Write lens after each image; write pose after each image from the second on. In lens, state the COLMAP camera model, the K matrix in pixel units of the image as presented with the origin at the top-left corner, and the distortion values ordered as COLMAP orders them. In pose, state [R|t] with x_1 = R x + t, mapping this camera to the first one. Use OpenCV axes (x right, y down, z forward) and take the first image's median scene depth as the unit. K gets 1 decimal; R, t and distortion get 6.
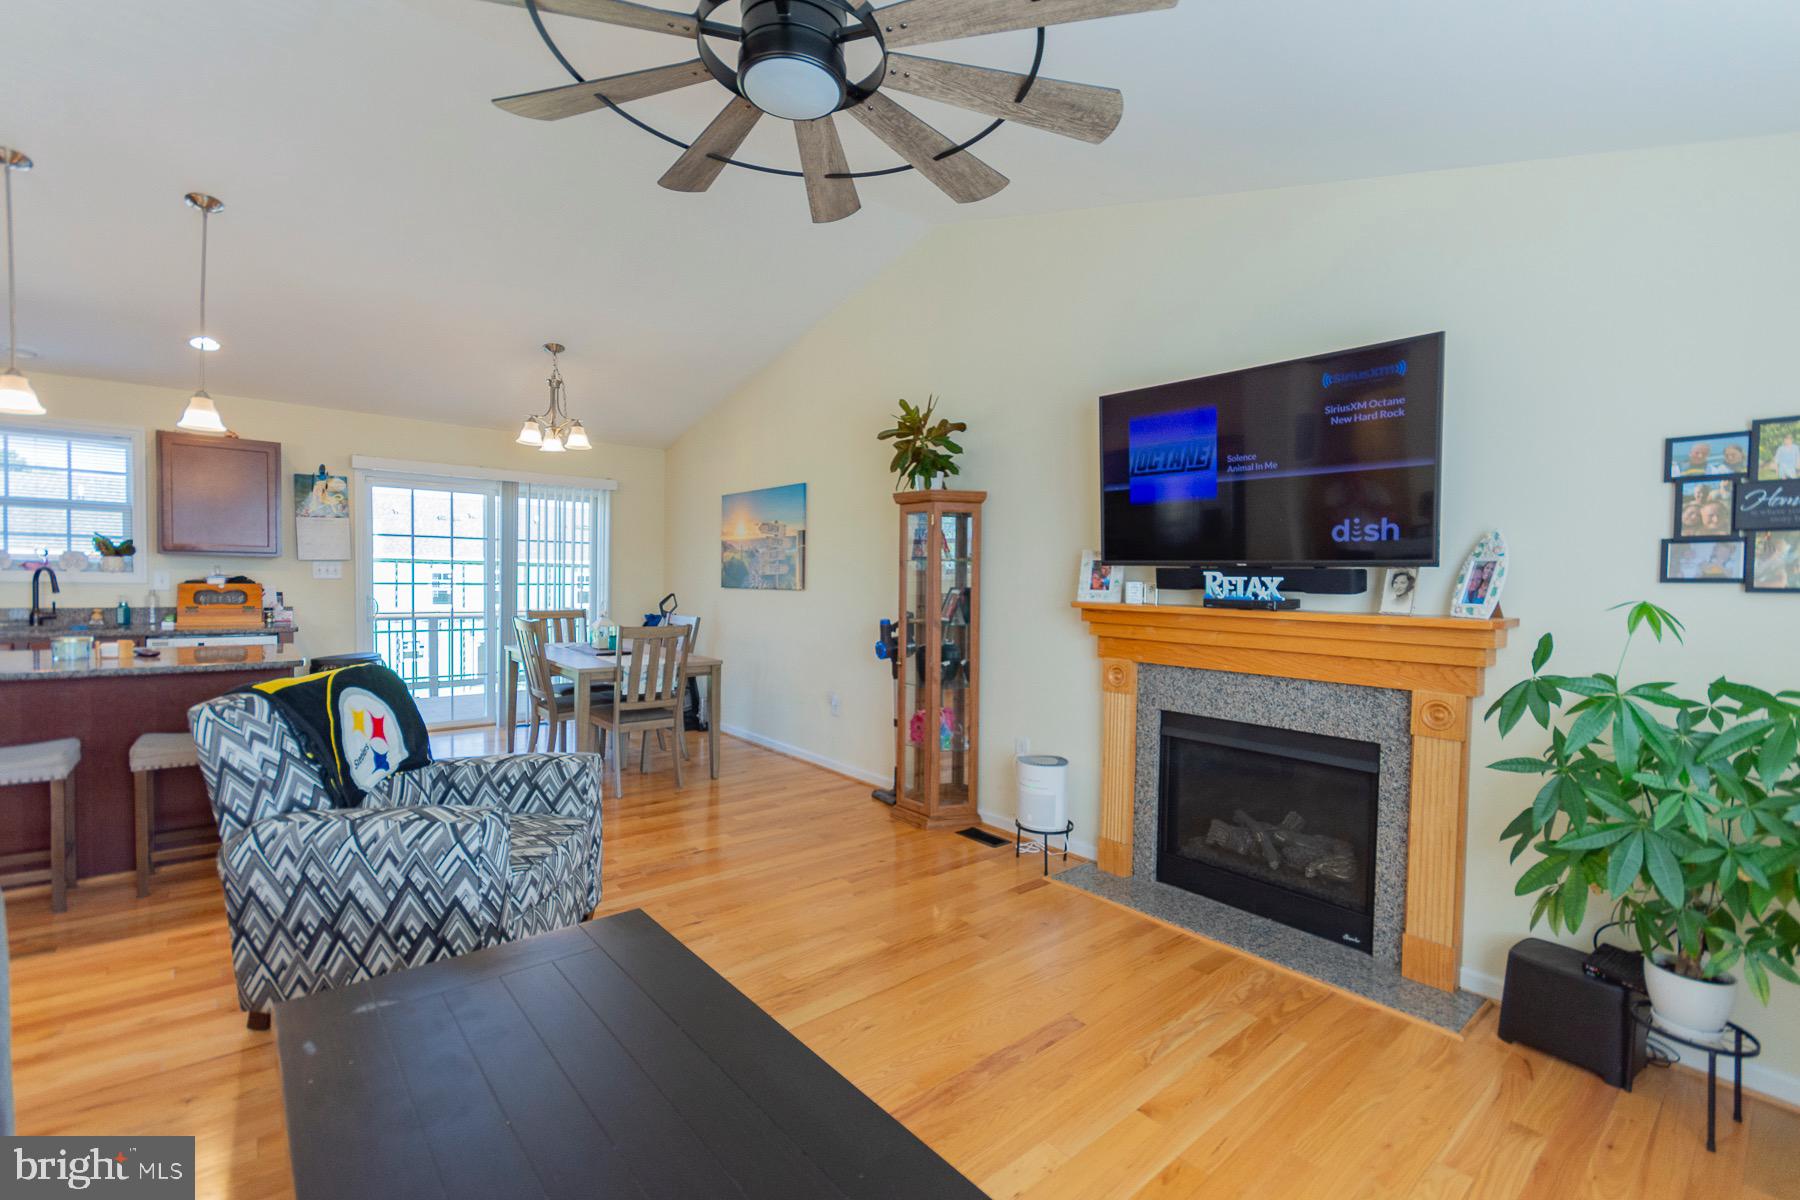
lens RADIAL K [[787.4, 0, 899.8], [0, 787.4, 602.9], [0, 0, 1]] dist [0.005633, -0.000066]
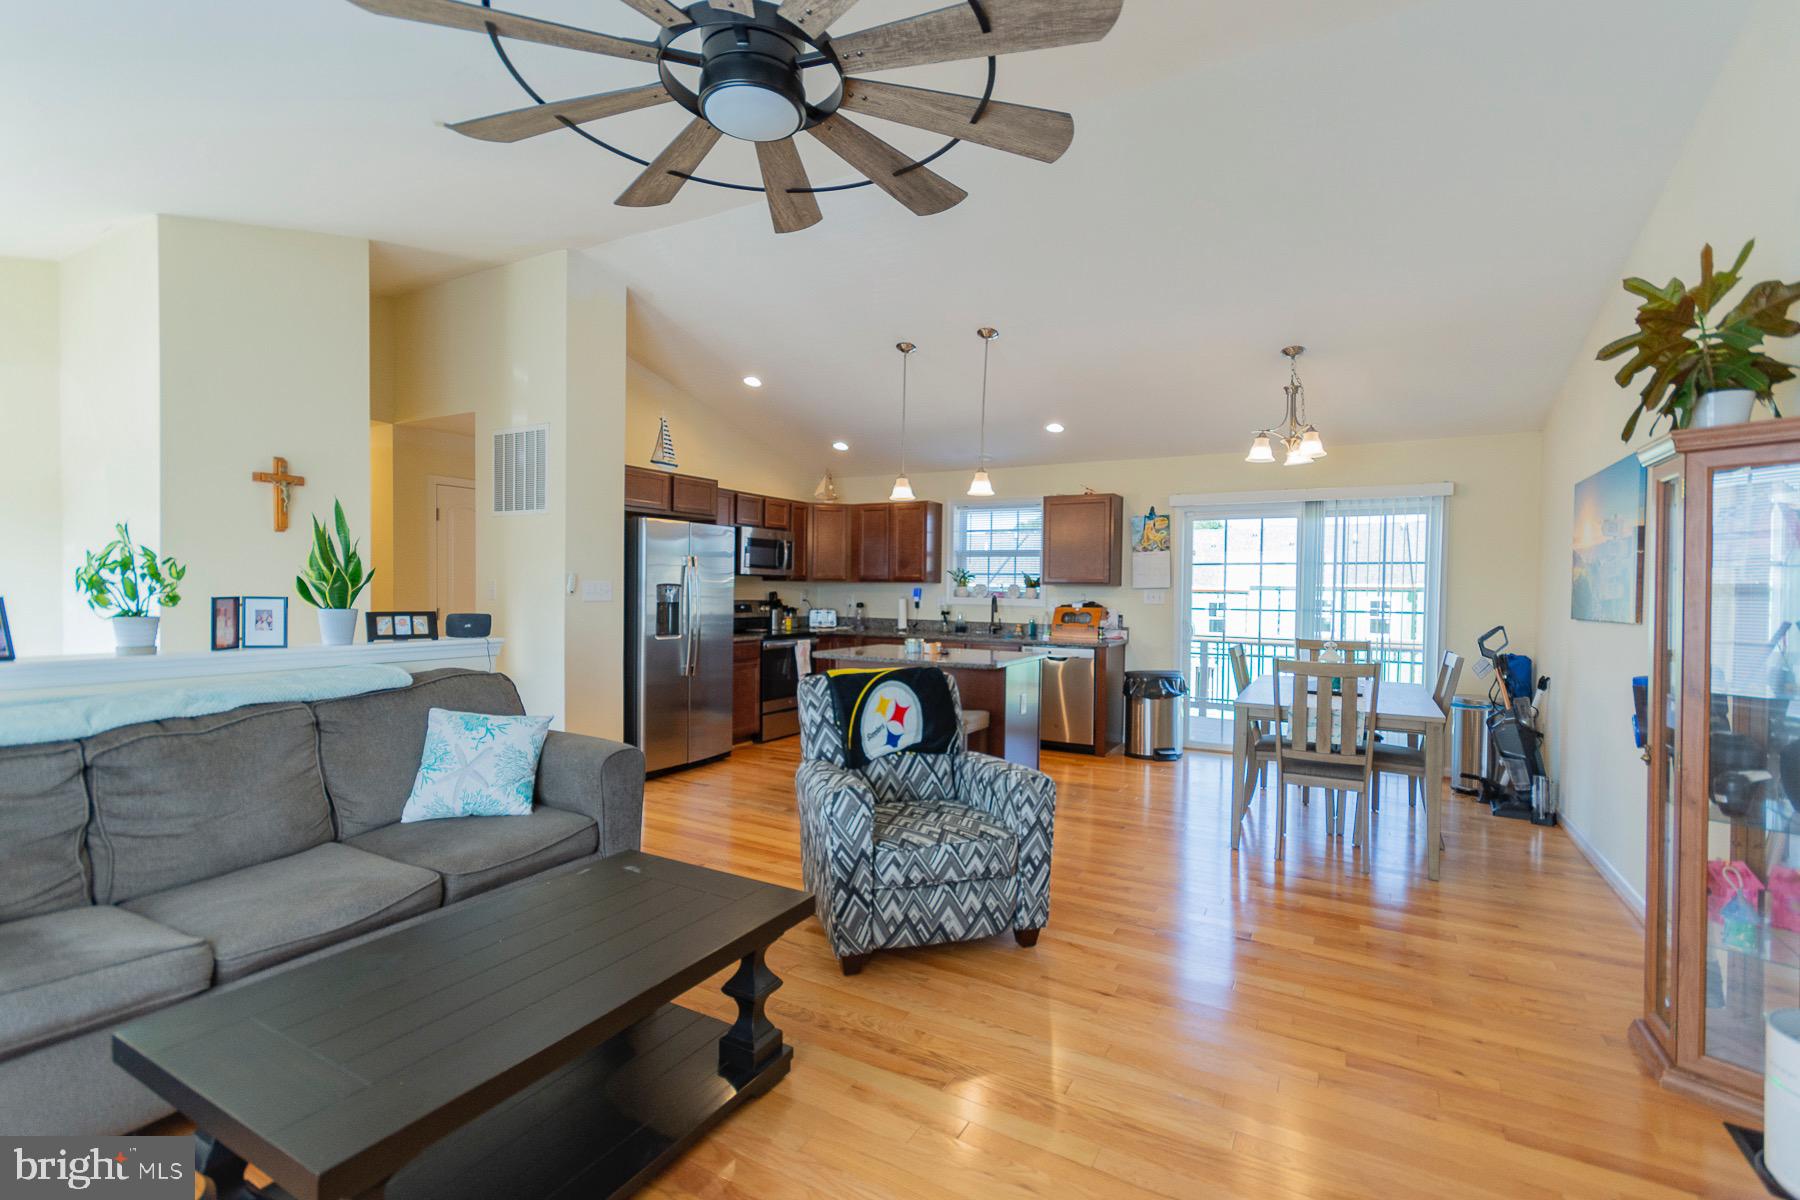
lens RADIAL K [[812.9, 0, 899.0], [0, 812.9, 602.2], [0, 0, 1]] dist [0.008507, -0.000480]
pose [[0.346069, -0.000170, -0.938209, 0.287471], [-0.037177, 0.999212, -0.013894, -0.003293], [0.937472, 0.039689, 0.345790, 0.258503]]
